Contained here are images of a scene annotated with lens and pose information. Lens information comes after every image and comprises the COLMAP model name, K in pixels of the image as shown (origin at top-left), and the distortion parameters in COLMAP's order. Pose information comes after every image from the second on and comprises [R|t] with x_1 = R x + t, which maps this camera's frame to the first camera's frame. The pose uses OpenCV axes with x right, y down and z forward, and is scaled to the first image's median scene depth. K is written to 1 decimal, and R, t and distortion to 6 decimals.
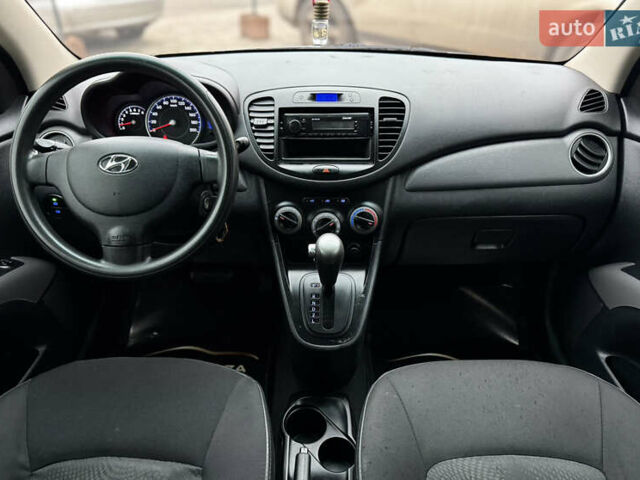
lens RADIAL K [[491.9, 0, 319.9], [0, 491.9, 234.9], [0, 0, 1]] dist [0.150338, -0.270032]
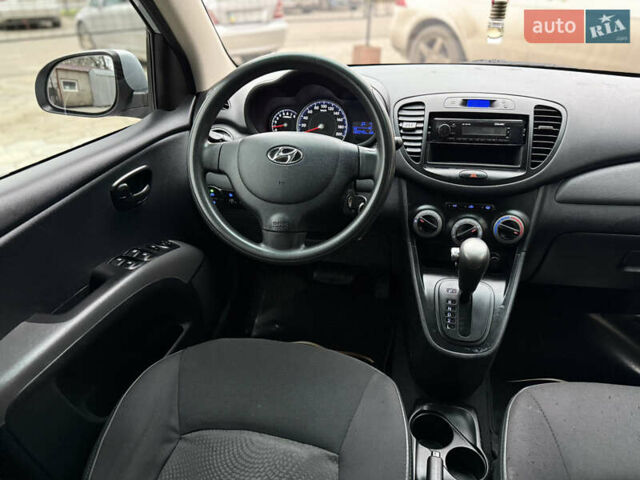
lens RADIAL K [[468.6, 0, 320.0], [0, 468.6, 240.0], [0, 0, 1]] dist [0.079220, -0.138207]
pose [[0.983673, 0.076814, -0.162749, -0.124563], [-0.083115, 0.996018, -0.032256, 0.053477], [0.159623, 0.045256, 0.986140, 0.023793]]
